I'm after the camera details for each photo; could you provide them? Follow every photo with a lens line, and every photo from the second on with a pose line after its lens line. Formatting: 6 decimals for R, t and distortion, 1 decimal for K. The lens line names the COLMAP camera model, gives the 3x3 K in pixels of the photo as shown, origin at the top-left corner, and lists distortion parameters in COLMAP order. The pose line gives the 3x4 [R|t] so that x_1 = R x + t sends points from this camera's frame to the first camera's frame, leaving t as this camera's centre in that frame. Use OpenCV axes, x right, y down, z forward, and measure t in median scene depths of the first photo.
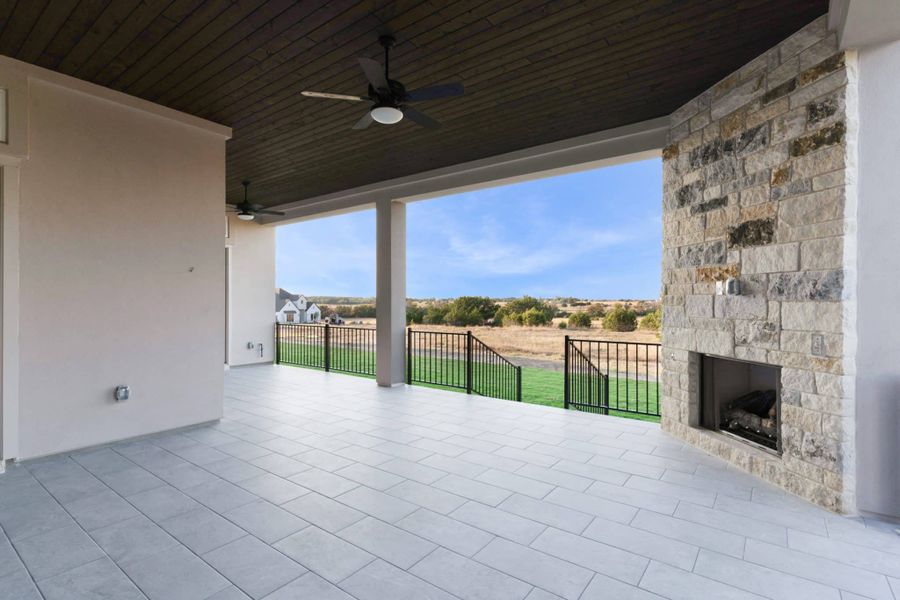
lens RADIAL K [[435.0, 0, 445.0], [0, 435.0, 300.9], [0, 0, 1]] dist [0.001822, -0.001494]
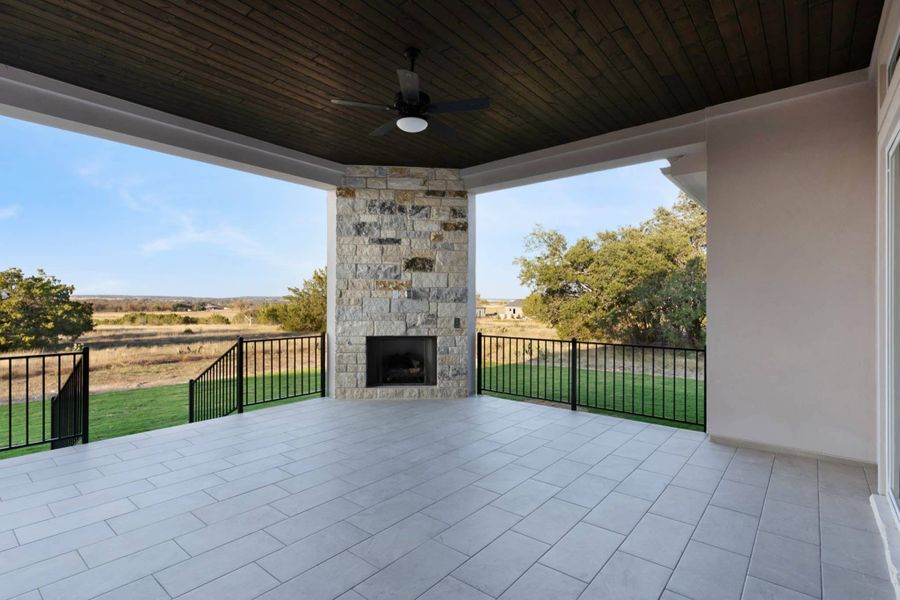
lens RADIAL K [[435.0, 0, 448.5], [0, 435.0, 305.5], [0, 0, 1]] dist [0.001822, -0.001494]
pose [[0.045491, -0.008425, 0.998929, -1.022406], [-0.004317, 0.999953, 0.008630, -0.002532], [-0.998955, -0.004705, 0.045453, 0.759712]]
